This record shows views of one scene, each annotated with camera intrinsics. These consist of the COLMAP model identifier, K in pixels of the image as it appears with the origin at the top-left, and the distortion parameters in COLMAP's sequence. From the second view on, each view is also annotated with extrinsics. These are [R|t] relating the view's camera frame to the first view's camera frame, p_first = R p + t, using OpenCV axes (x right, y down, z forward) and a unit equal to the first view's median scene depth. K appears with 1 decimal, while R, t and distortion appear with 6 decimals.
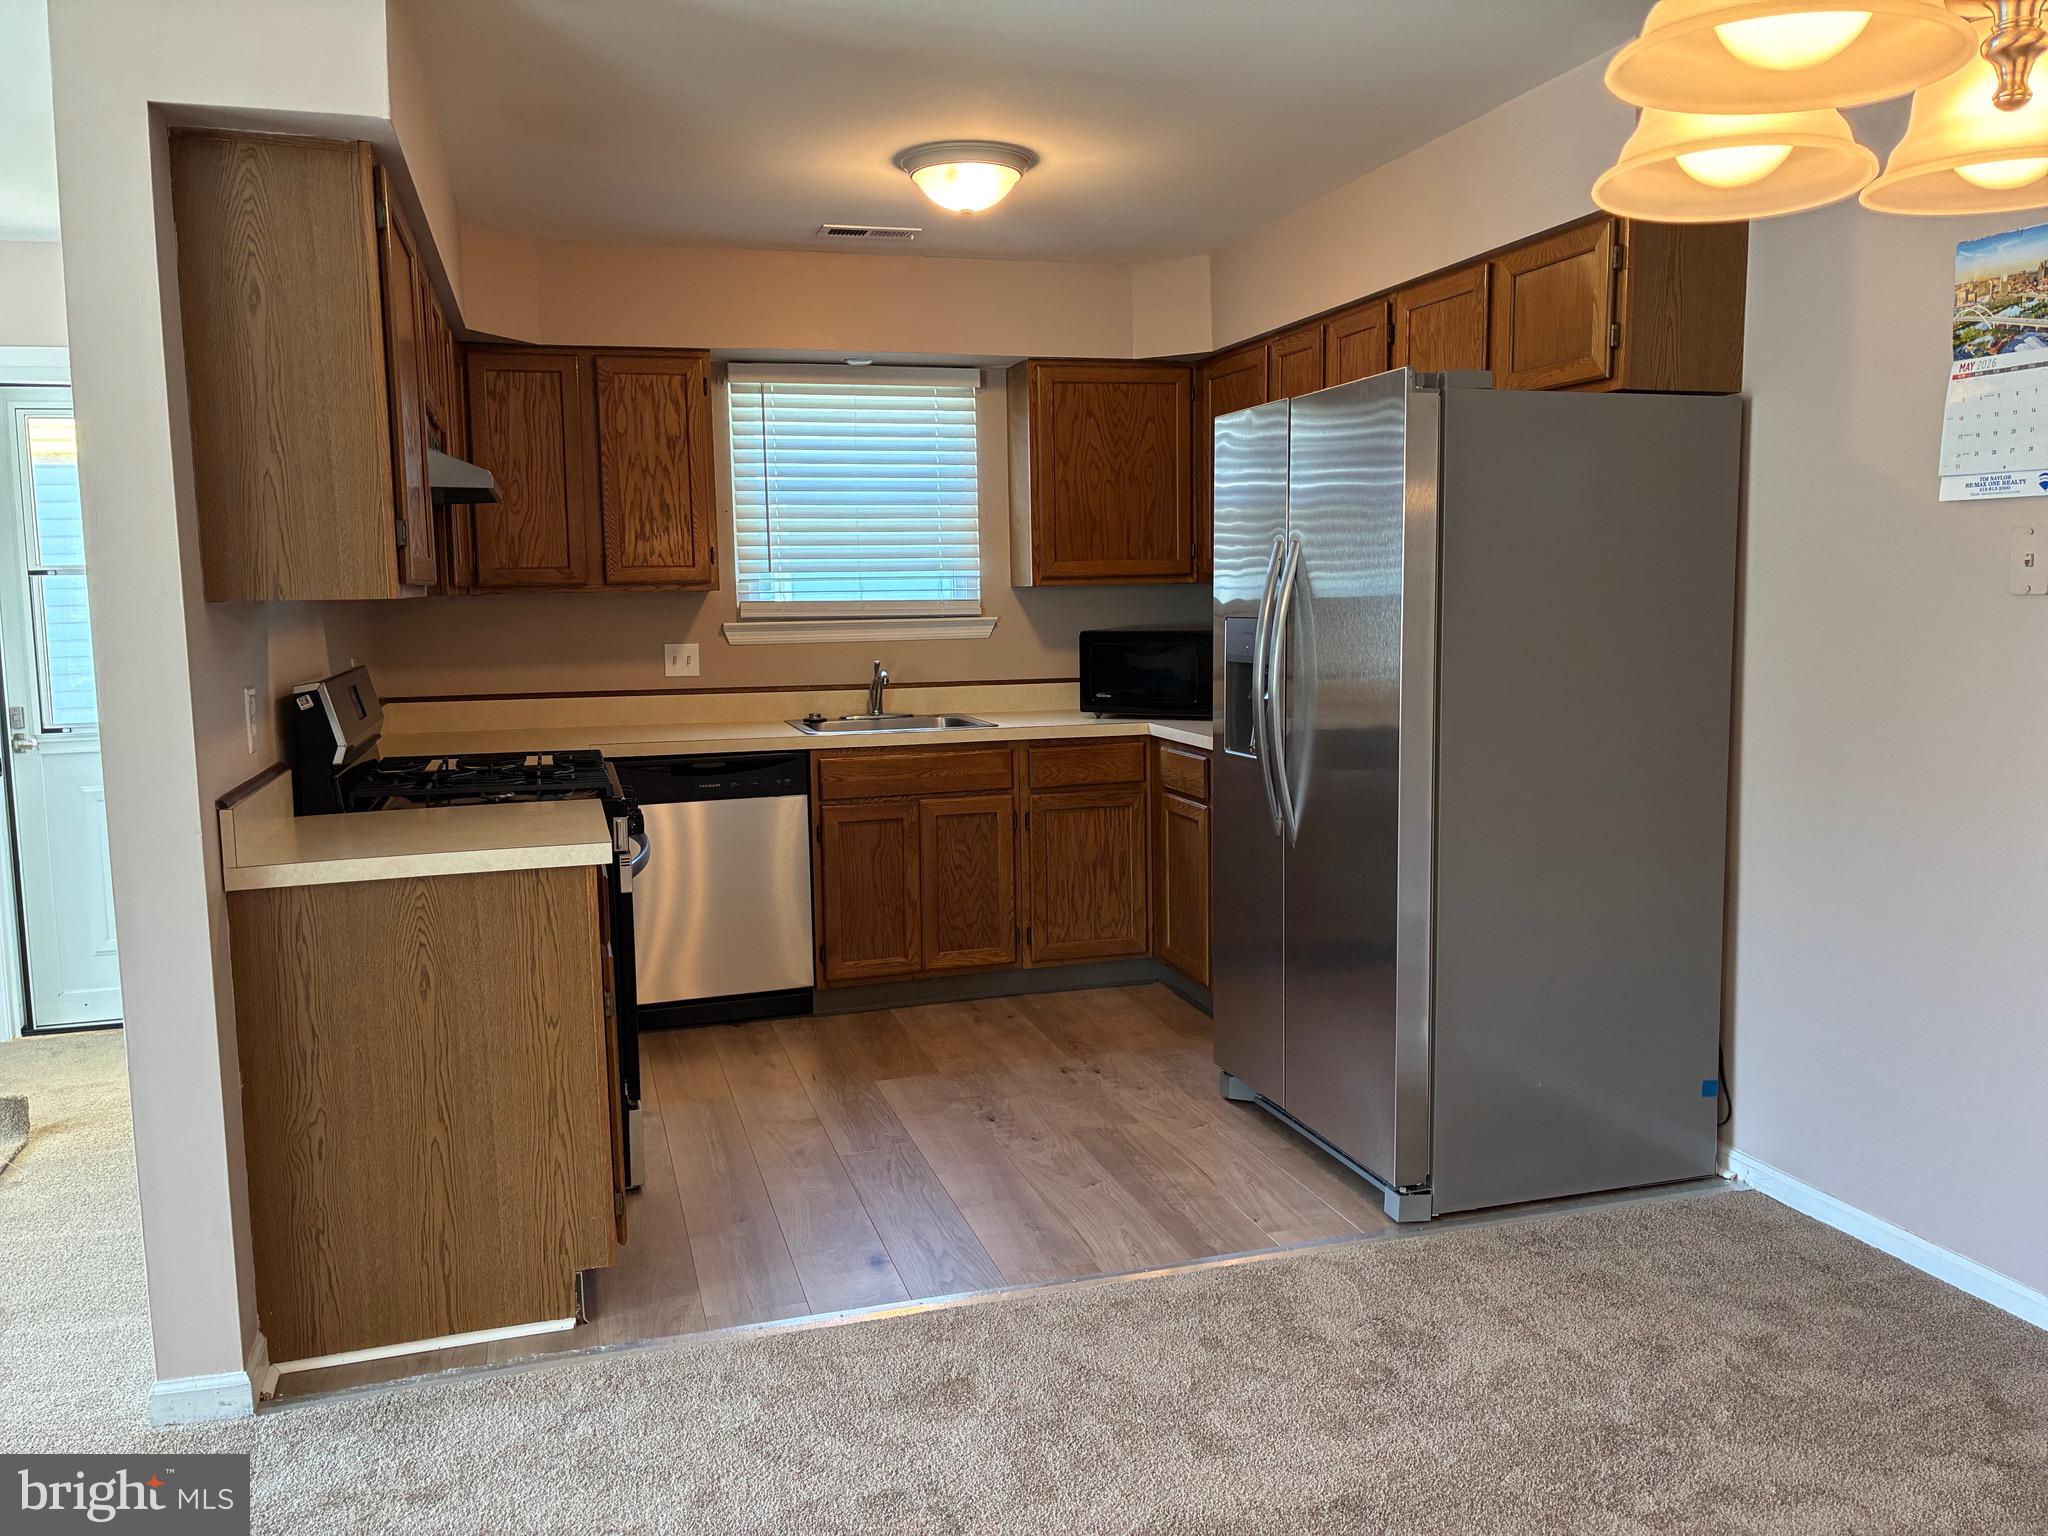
lens RADIAL K [[1547.4, 0, 1024.2], [0, 1547.4, 779.2], [0, 0, 1]] dist [0.003194, -0.030838]
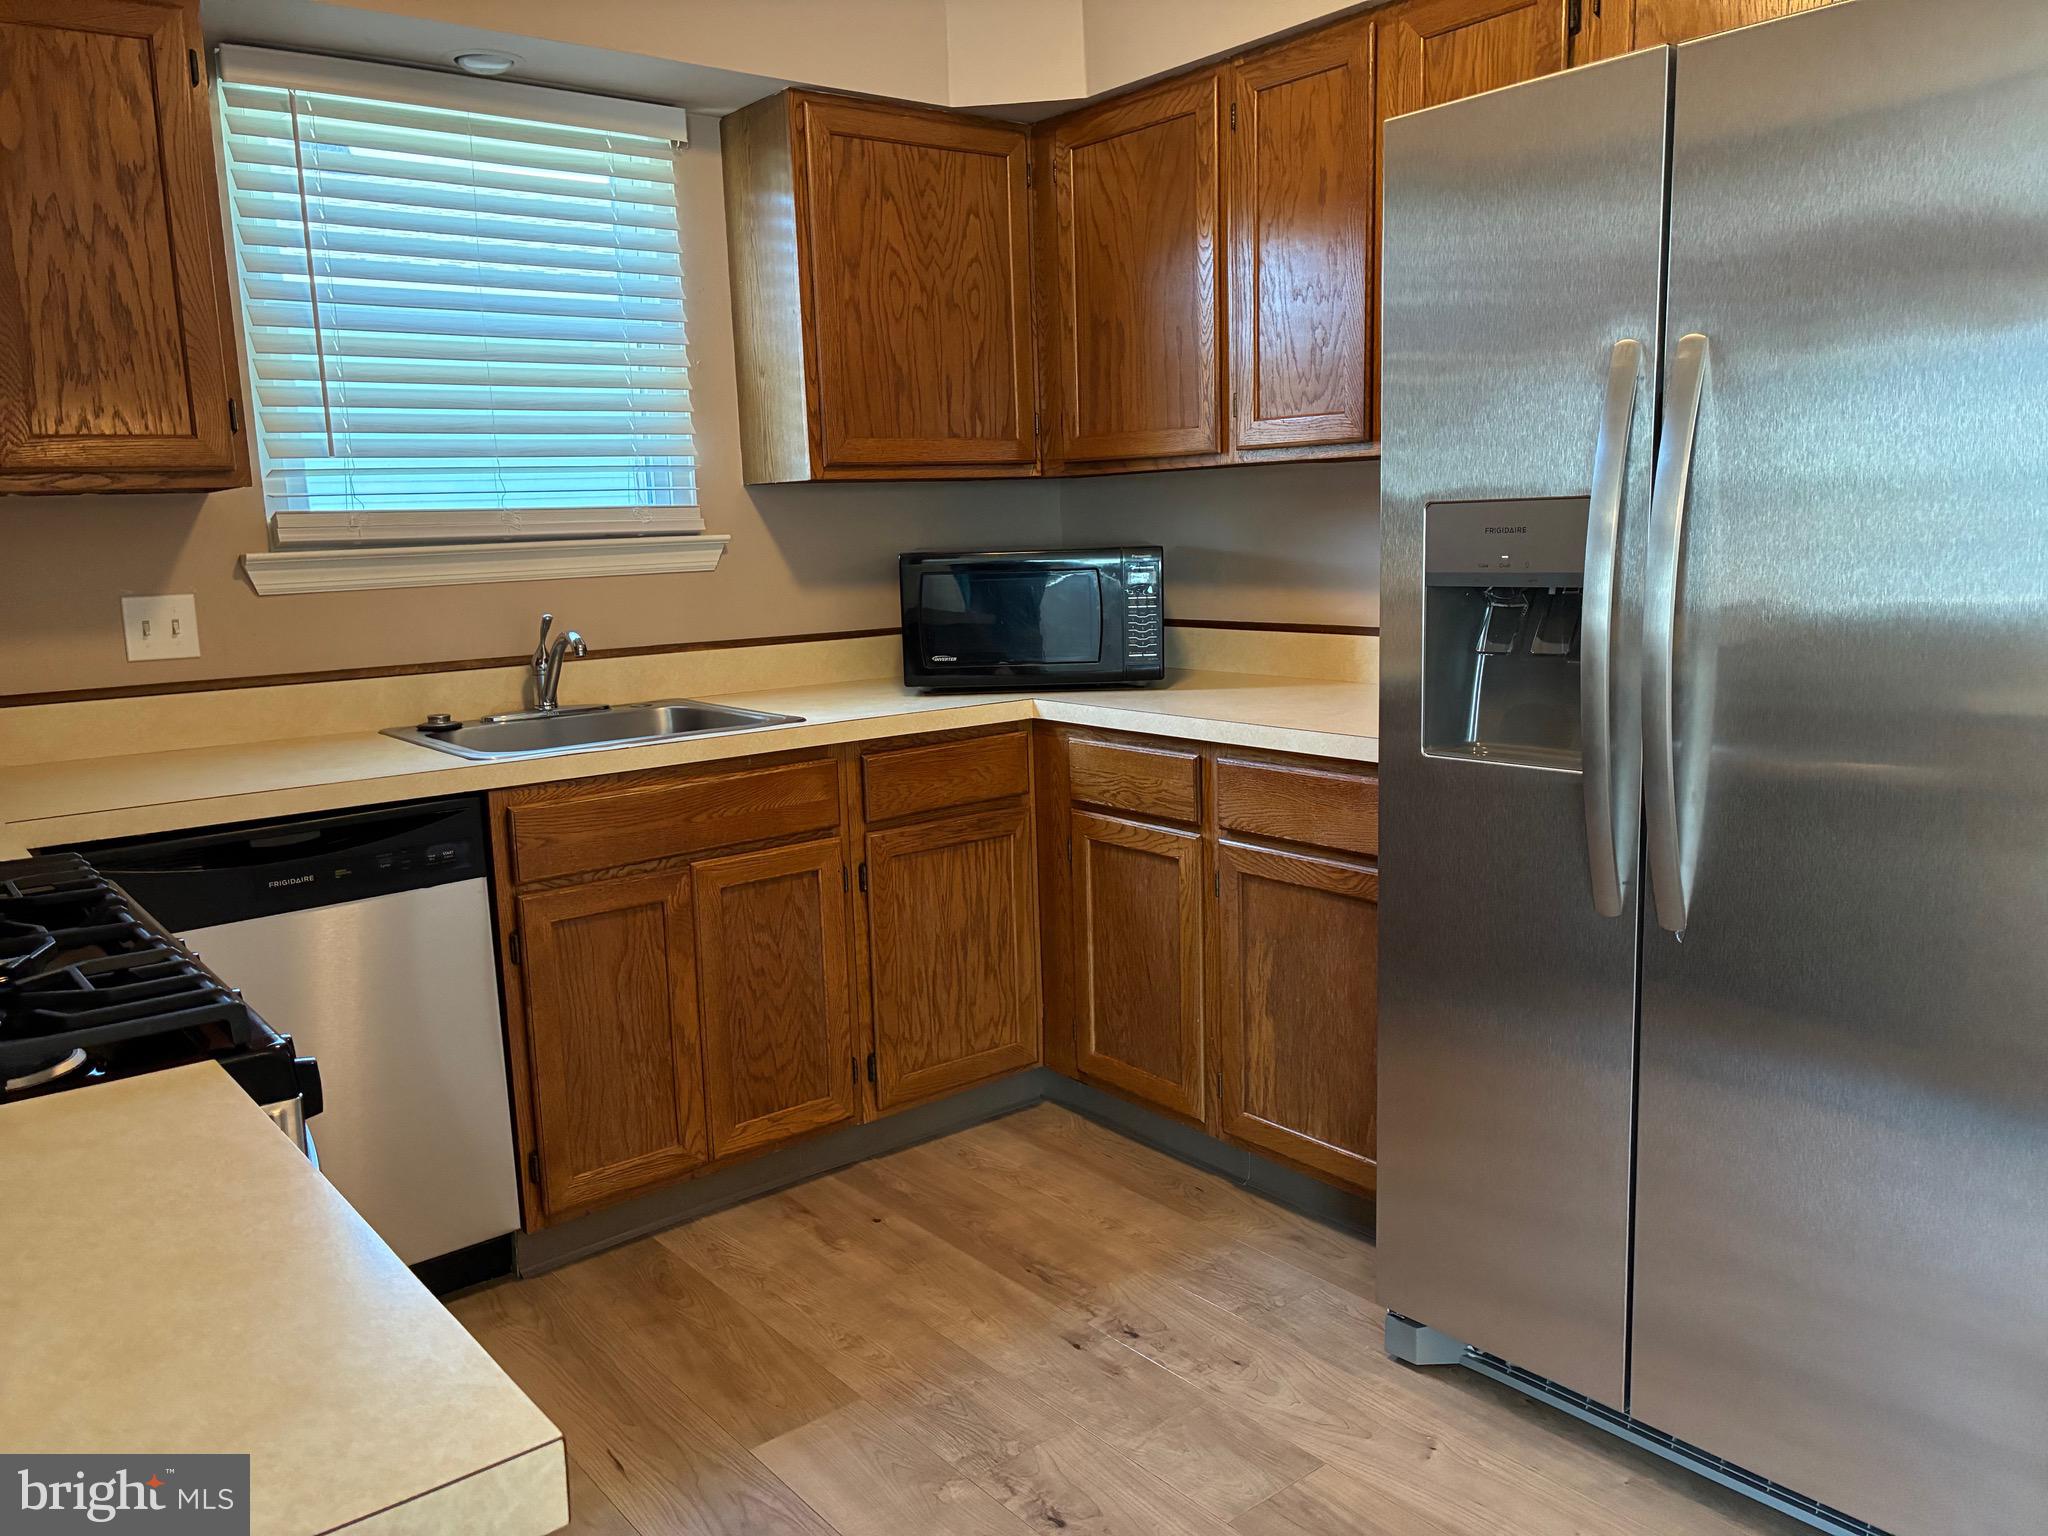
lens RADIAL K [[1547.4, 0, 1024.2], [0, 1547.4, 779.2], [0, 0, 1]] dist [0.003194, -0.030838]
pose [[0.923568, -0.076337, 0.375759, -0.159702], [0.061555, 0.996789, 0.051208, -0.036856], [-0.378461, -0.024164, 0.925302, 0.433140]]
